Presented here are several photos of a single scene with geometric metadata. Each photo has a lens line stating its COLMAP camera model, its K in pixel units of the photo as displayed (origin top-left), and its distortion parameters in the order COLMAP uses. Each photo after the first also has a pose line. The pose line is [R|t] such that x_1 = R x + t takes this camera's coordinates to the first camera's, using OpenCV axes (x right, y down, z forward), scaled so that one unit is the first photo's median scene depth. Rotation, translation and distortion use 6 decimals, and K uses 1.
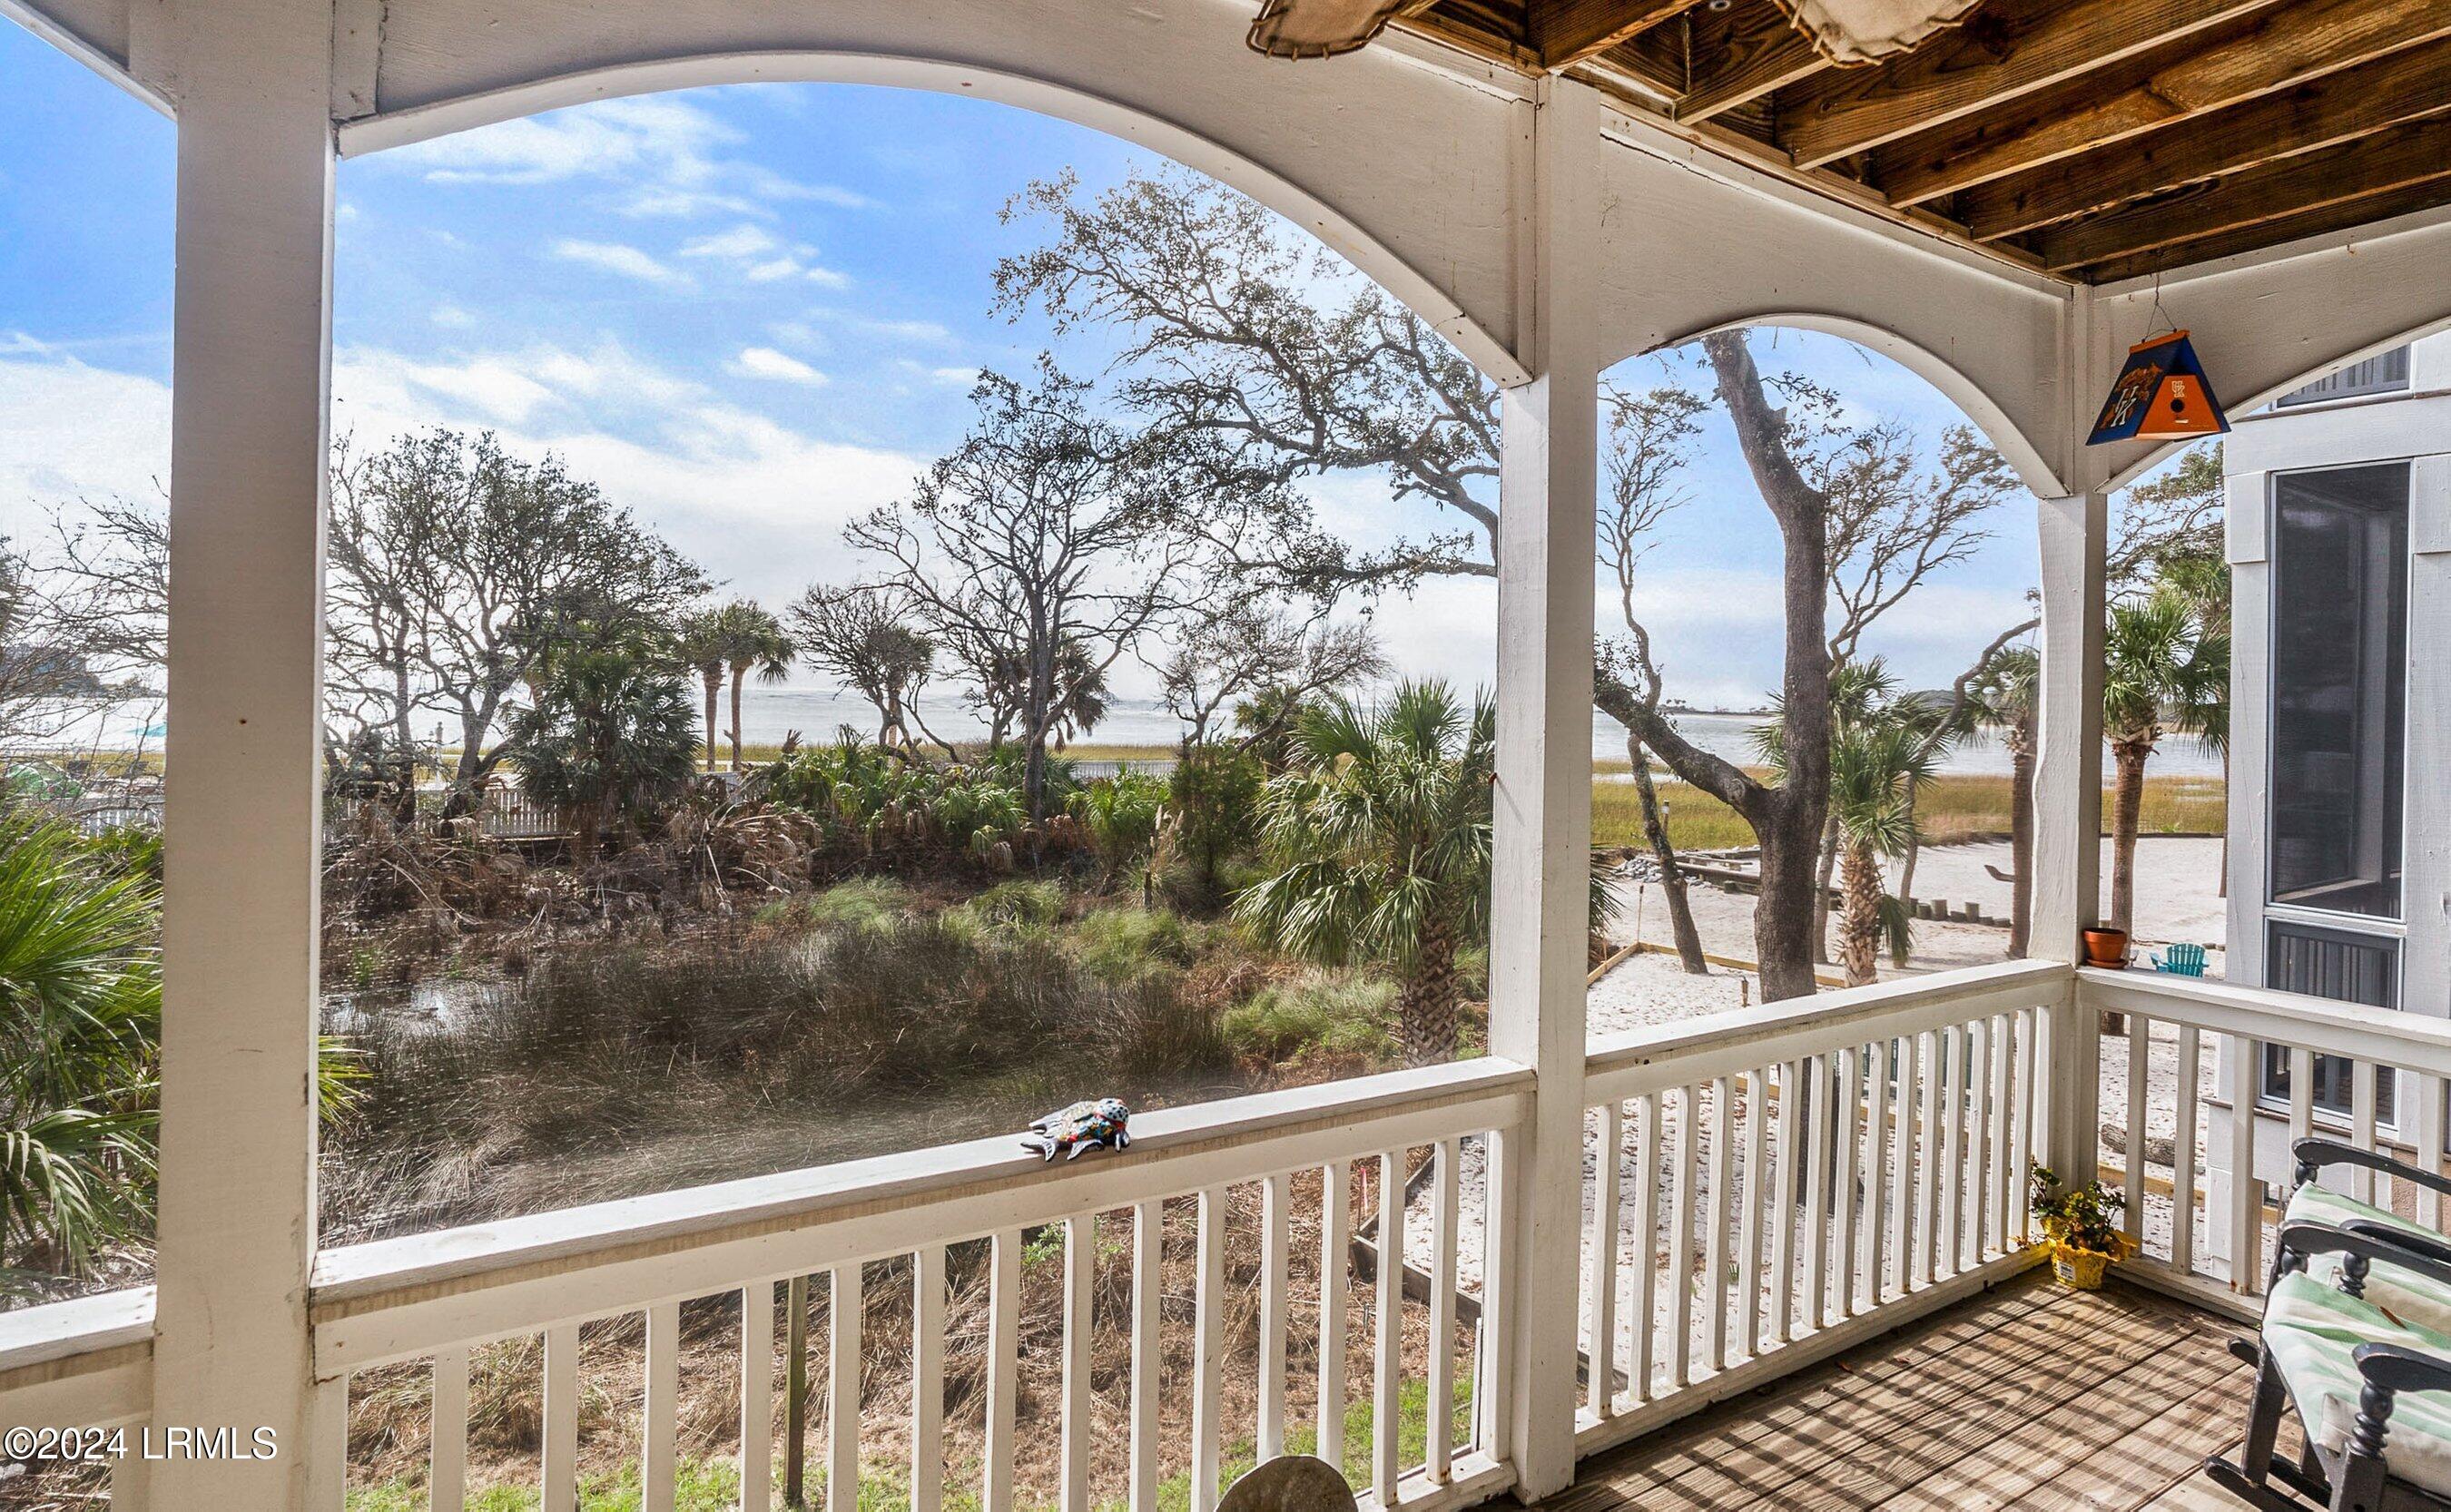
lens RADIAL K [[1325.9, 0, 1225.5], [0, 1325.9, 756.0], [0, 0, 1]] dist [-0.084317, 0.055574]
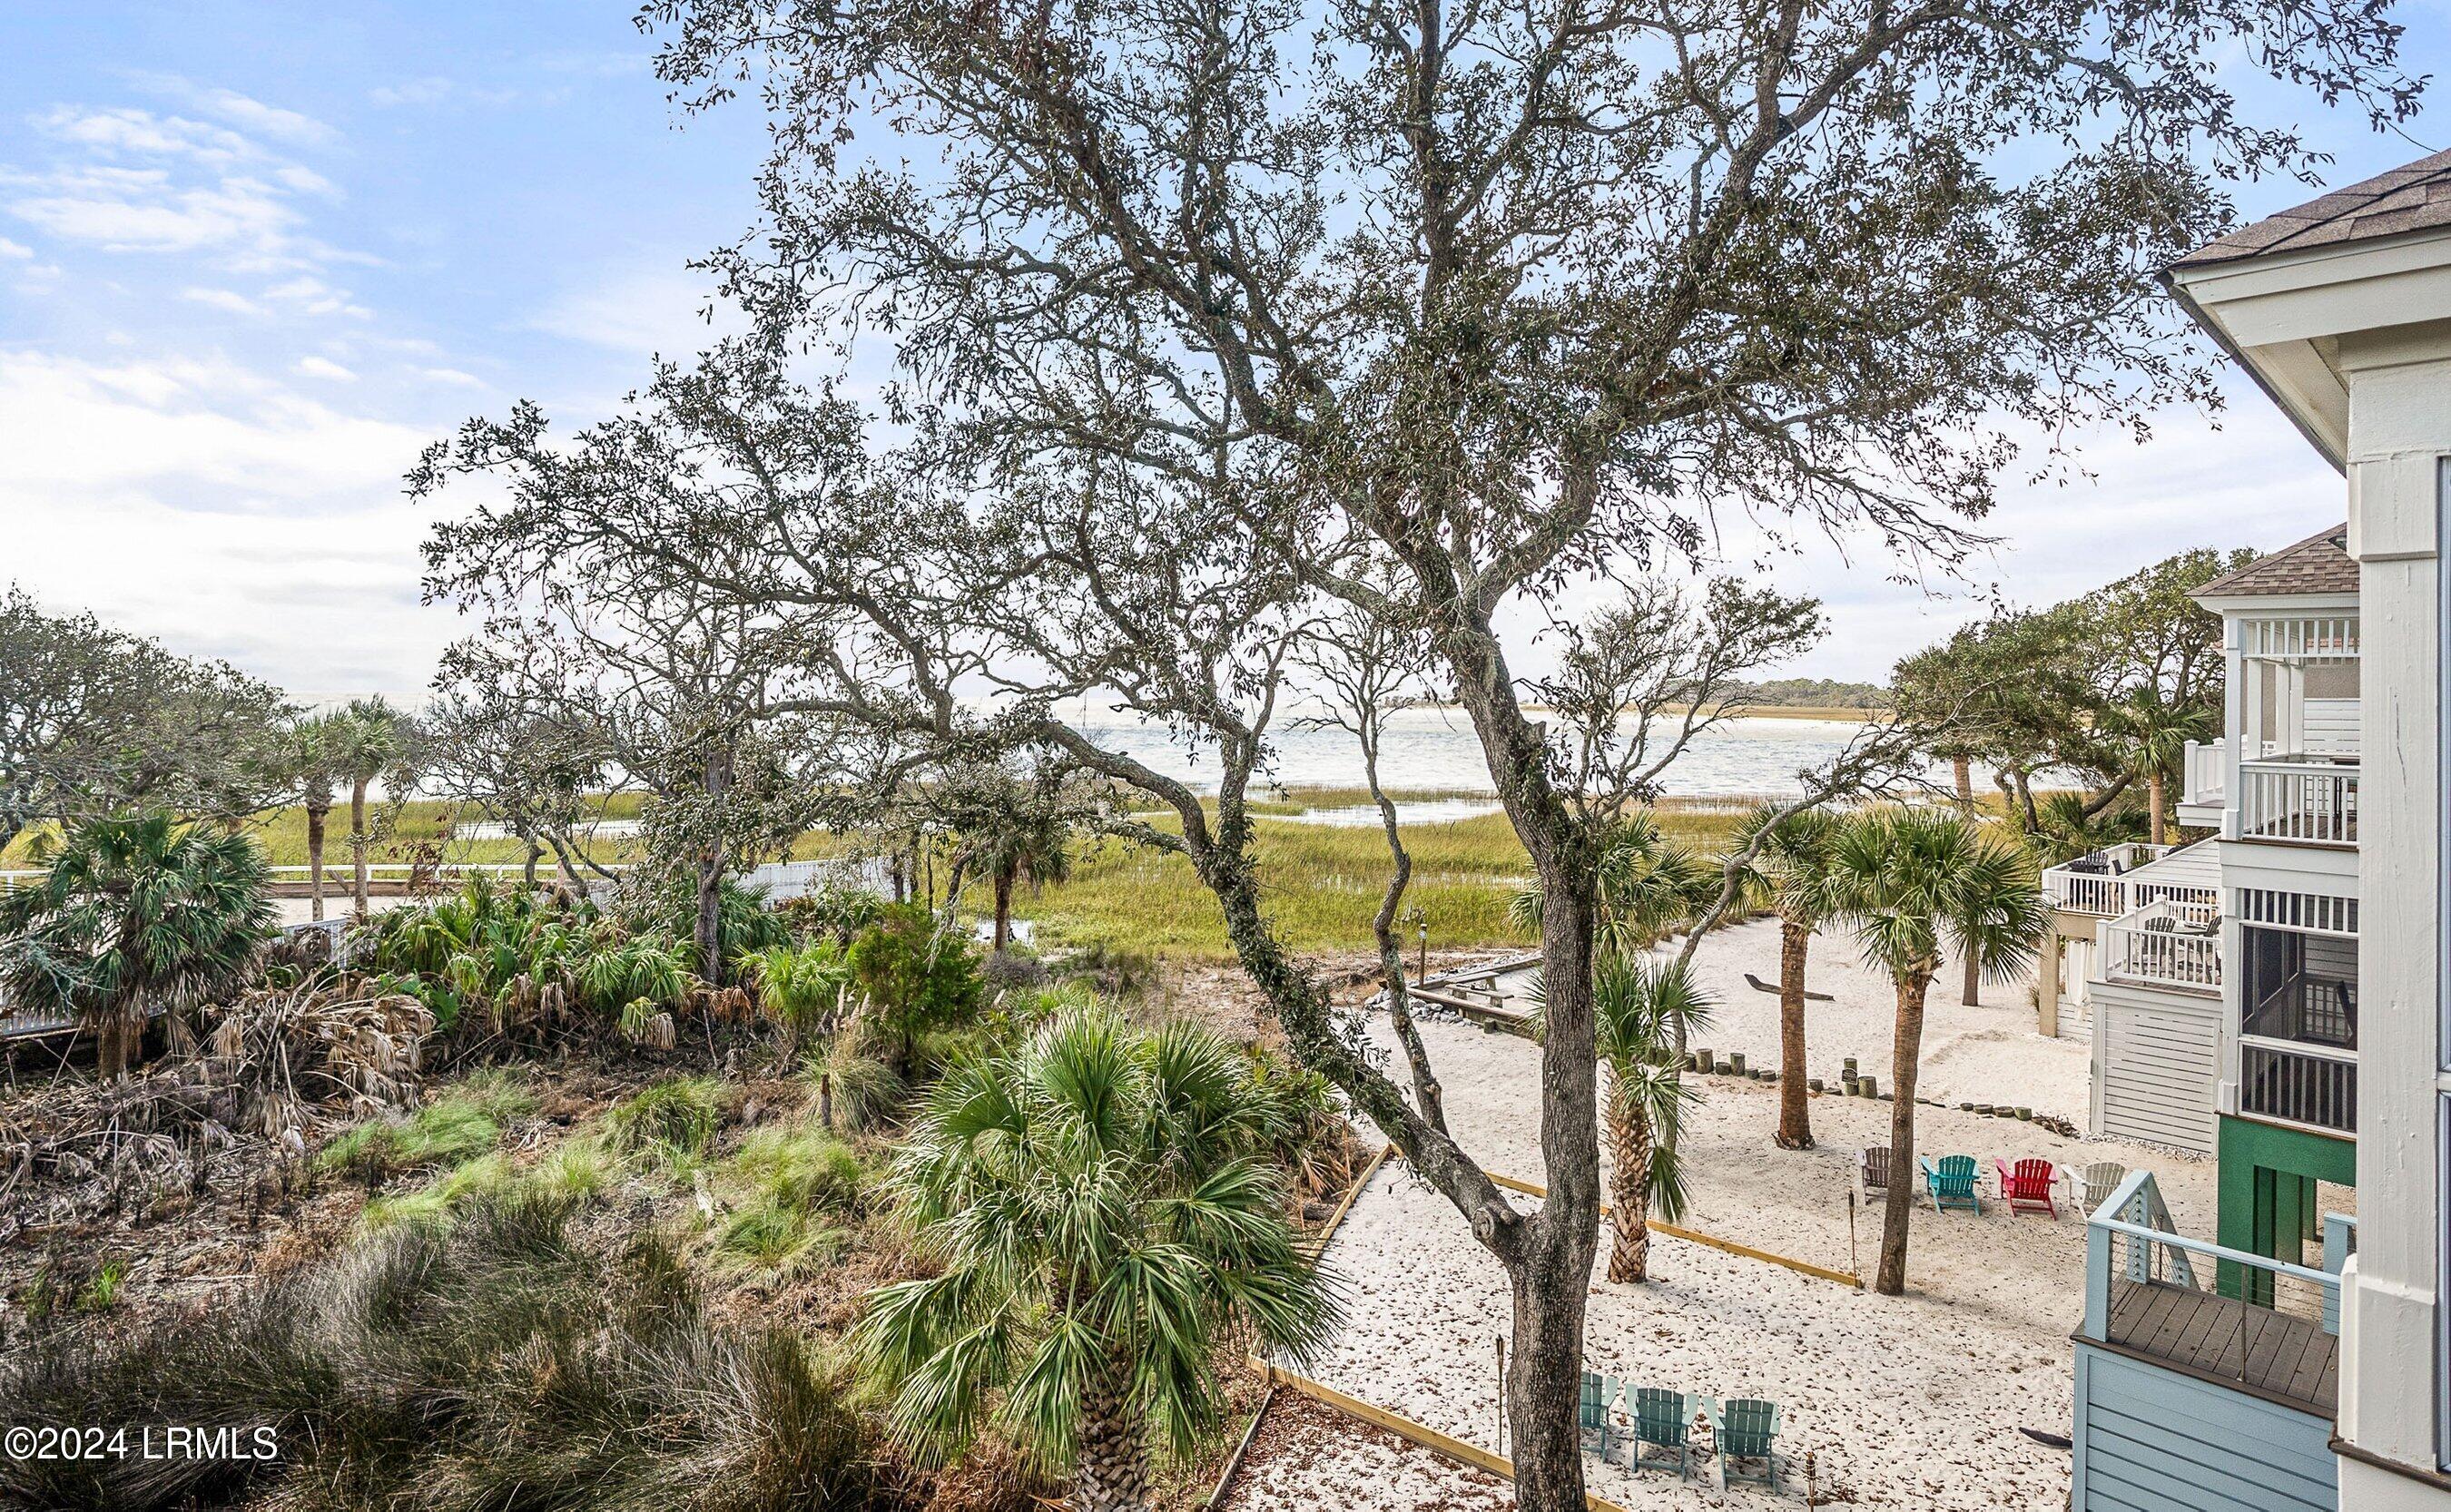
lens RADIAL K [[1356.7, 0, 1225.5], [0, 1356.7, 756.0], [0, 0, 1]] dist [-0.090132, 0.038018]
pose [[0.985279, -0.011750, 0.170551, 0.057137], [0.012183, 0.999925, -0.001492, -0.127858], [-0.170521, 0.003547, 0.985348, 0.130448]]
